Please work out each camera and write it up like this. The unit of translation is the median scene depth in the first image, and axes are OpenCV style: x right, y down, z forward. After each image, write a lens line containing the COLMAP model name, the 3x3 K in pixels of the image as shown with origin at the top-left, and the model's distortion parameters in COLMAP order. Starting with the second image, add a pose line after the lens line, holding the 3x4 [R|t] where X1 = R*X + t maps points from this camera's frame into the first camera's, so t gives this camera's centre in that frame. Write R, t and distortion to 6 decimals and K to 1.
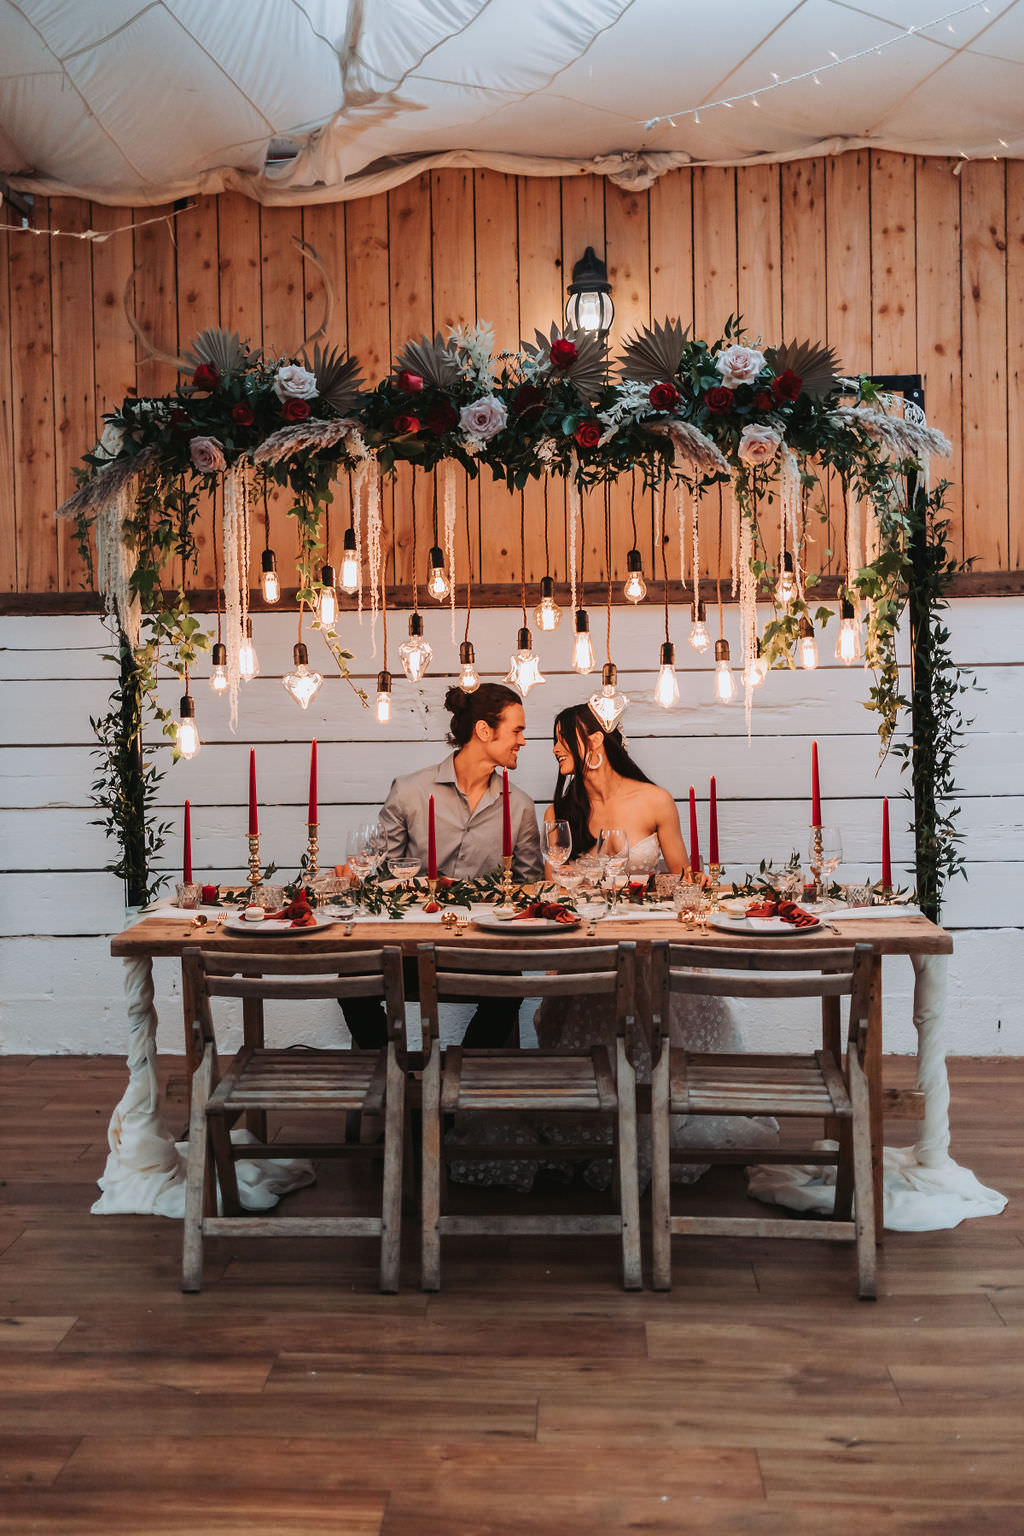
lens RADIAL K [[1781.3, 0, 508.8], [0, 1781.3, 675.3], [0, 0, 1]] dist [0.020126, -0.028875]
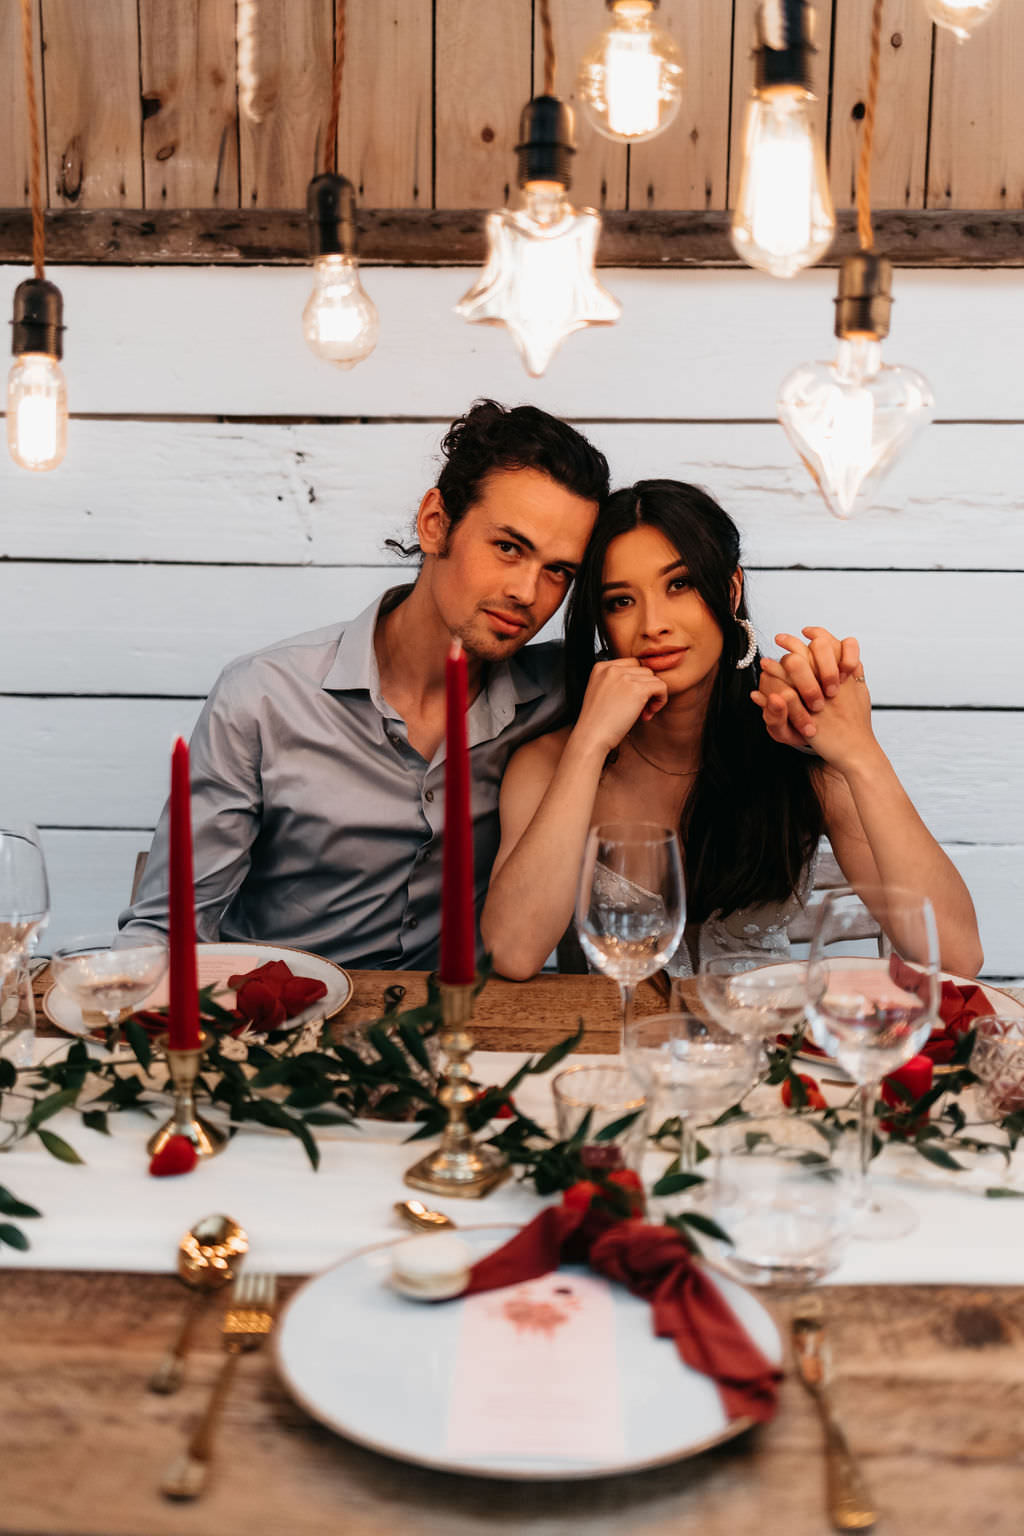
lens RADIAL K [[1517.4, 0, 512.0], [0, 1517.4, 768.0], [0, 0, 1]] dist [0.011883, -0.005956]
pose [[0.999614, 0.025618, 0.010784, 0.003221], [-0.026948, 0.988299, 0.150127, 0.028772], [-0.006812, -0.150359, 0.988608, 0.604779]]
